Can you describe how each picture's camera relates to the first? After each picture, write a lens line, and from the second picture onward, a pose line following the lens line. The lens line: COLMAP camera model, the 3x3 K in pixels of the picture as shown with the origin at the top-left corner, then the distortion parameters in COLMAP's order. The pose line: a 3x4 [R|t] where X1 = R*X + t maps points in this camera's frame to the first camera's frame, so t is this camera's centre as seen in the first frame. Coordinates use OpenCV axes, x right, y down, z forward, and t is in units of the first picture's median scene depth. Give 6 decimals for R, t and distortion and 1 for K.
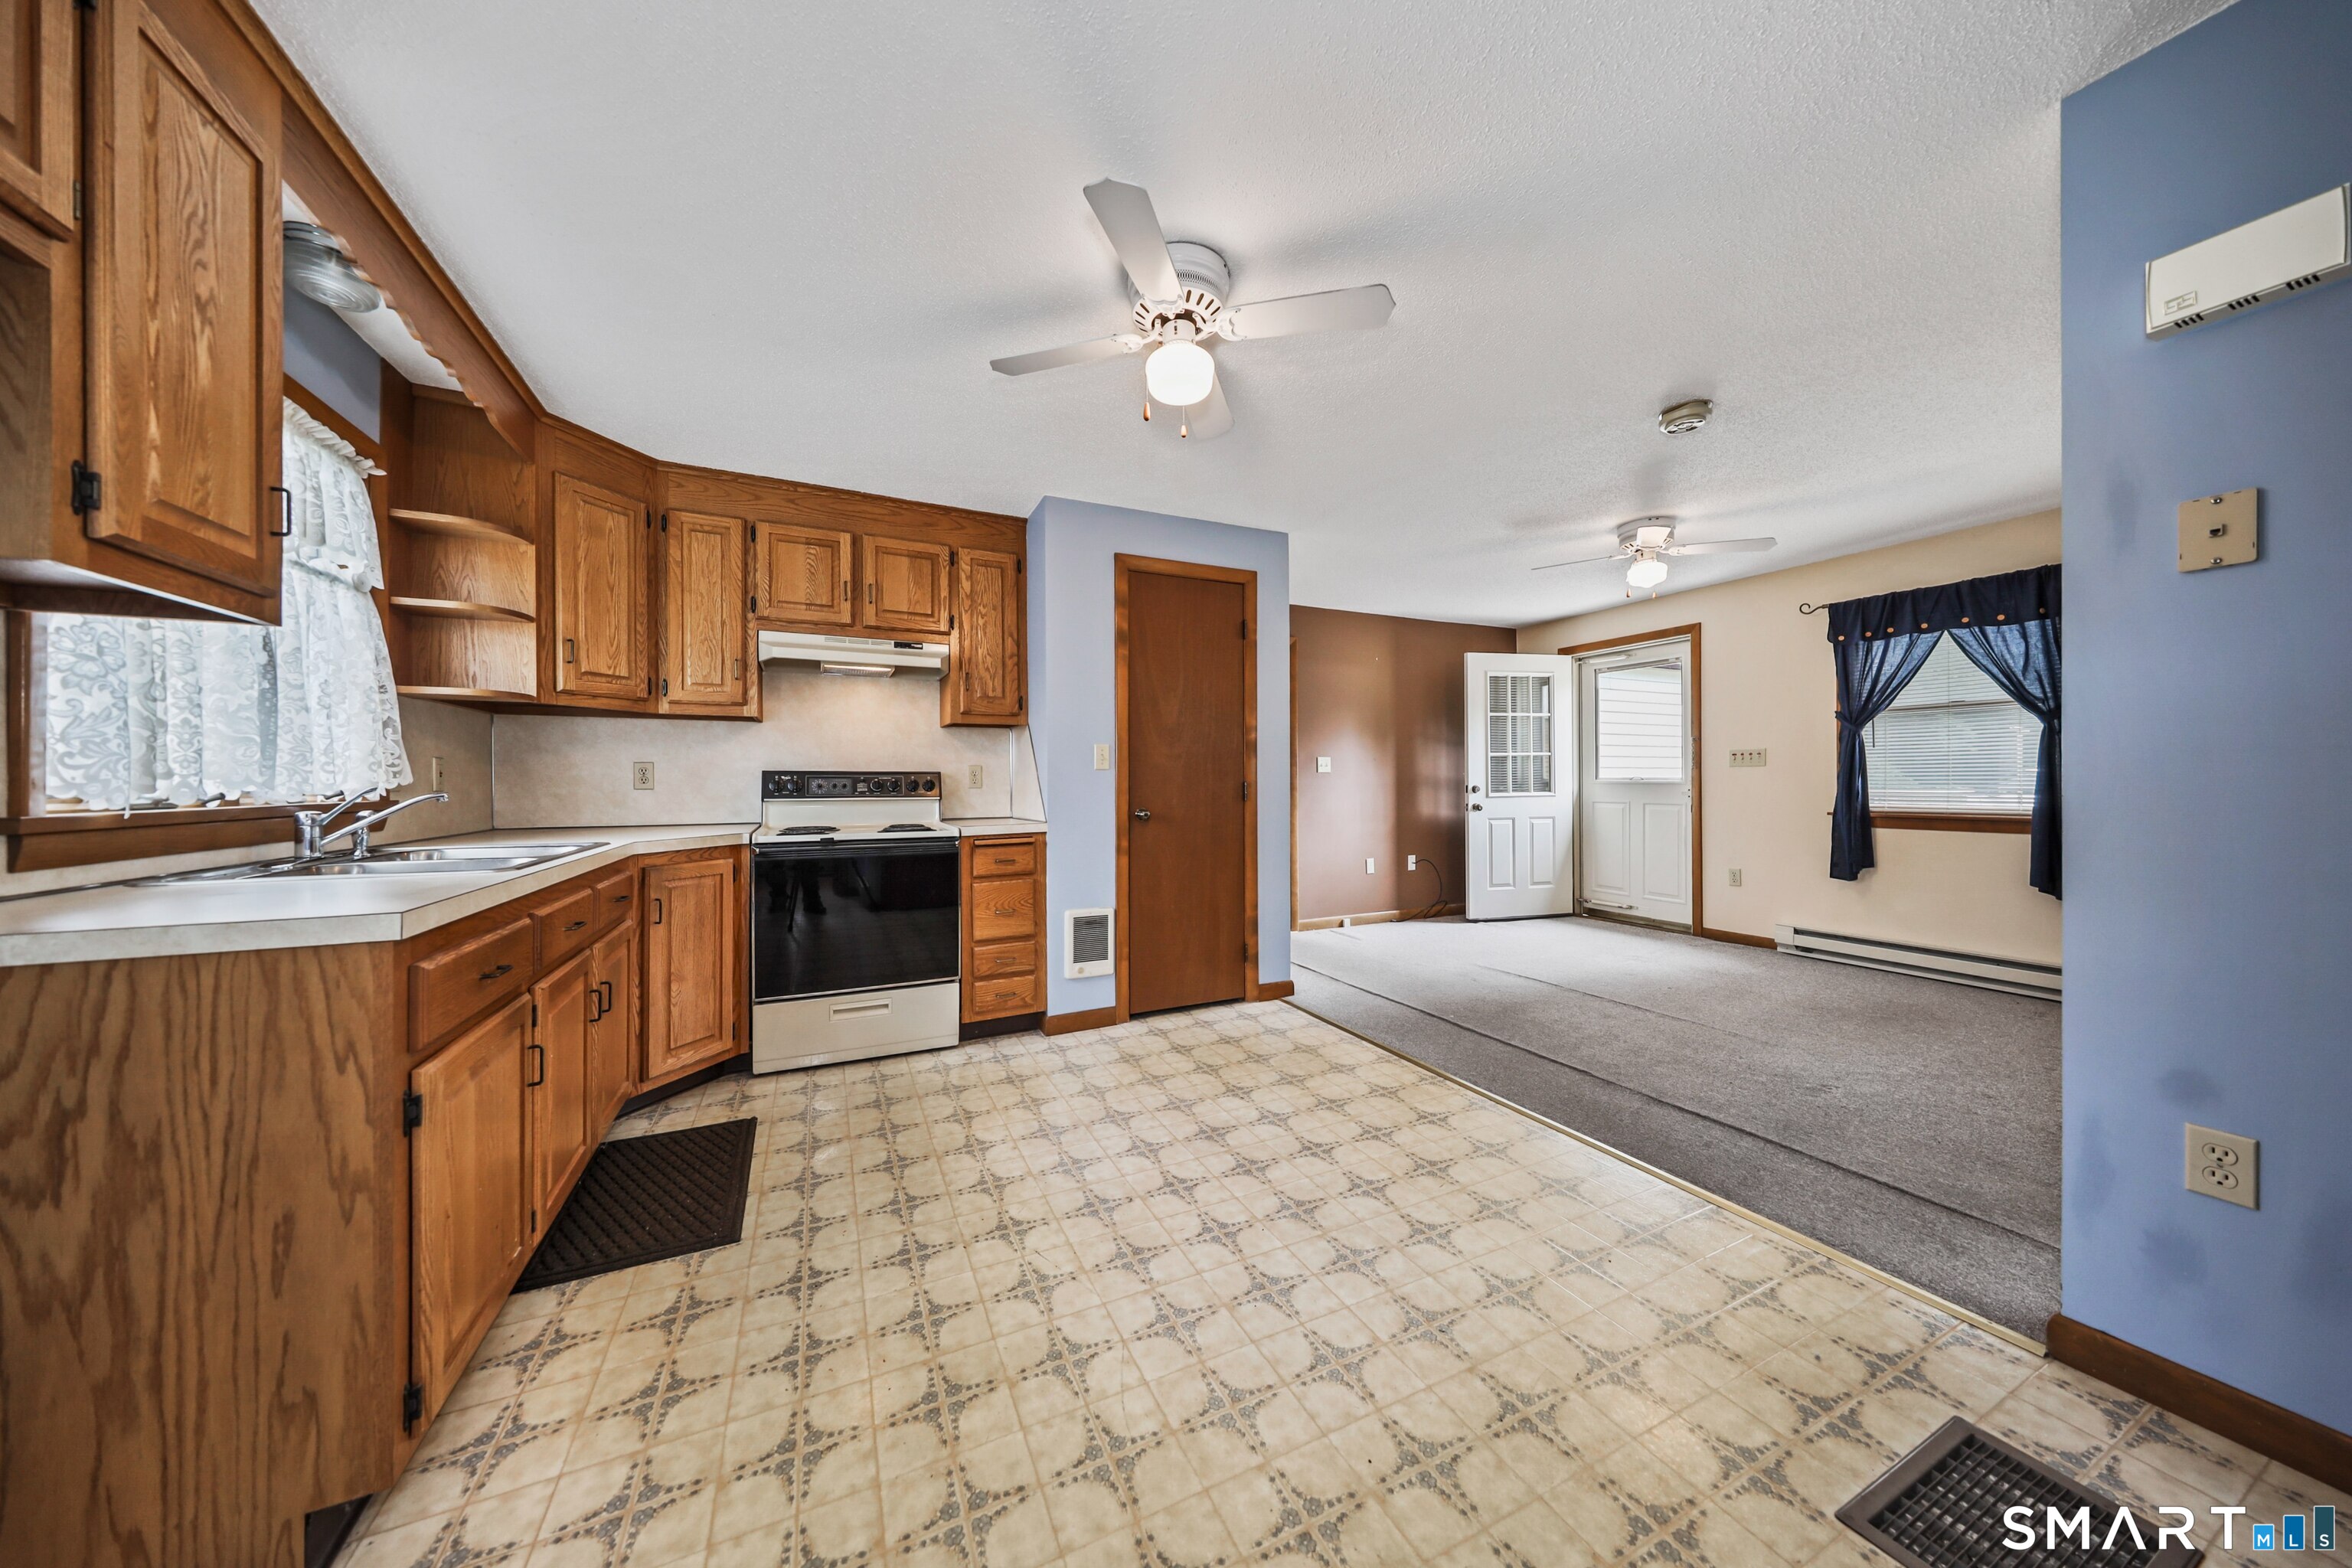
lens RADIAL K [[773.7, 0, 1191.1], [0, 773.7, 772.2], [0, 0, 1]] dist [-0.001036, -0.000063]
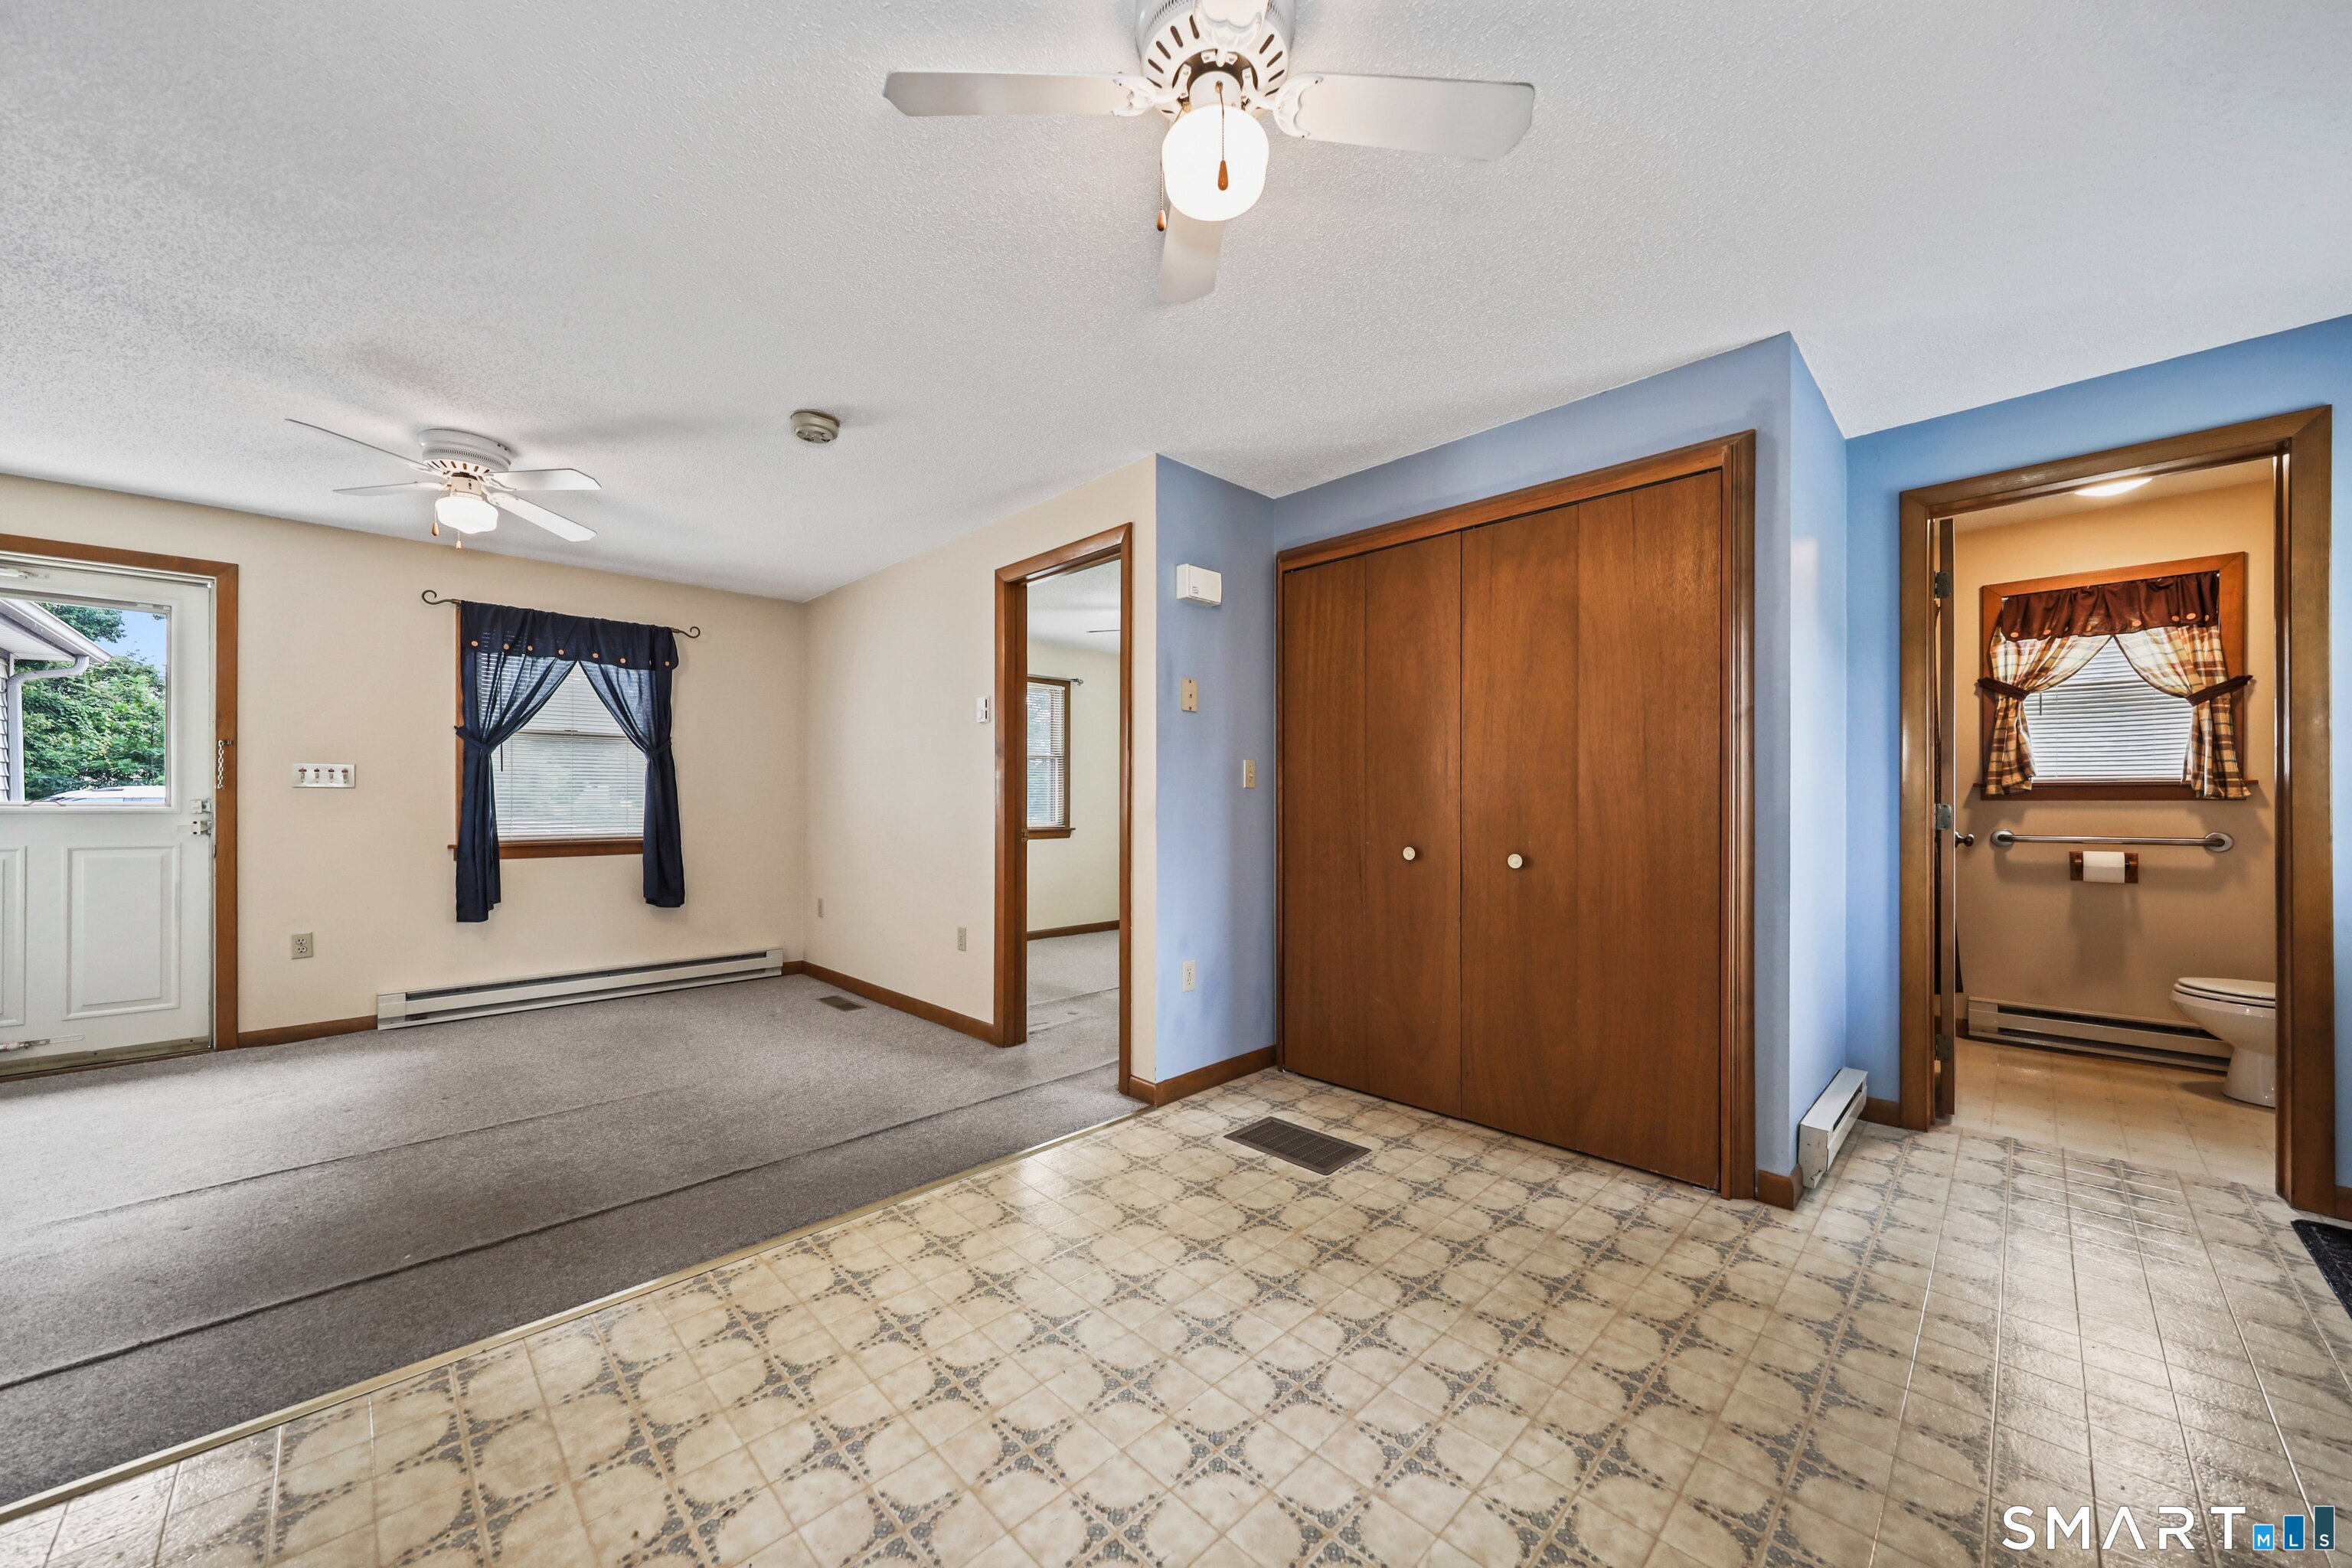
lens RADIAL K [[830.1, 0, 1162.5], [0, 830.1, 805.0], [0, 0, 1]] dist [-0.000851, -0.000057]
pose [[-0.310919, 0.003092, 0.950432, -0.414107], [-0.007459, 0.999956, -0.005693, 0.011002], [-0.950407, -0.008860, -0.310882, 0.806510]]
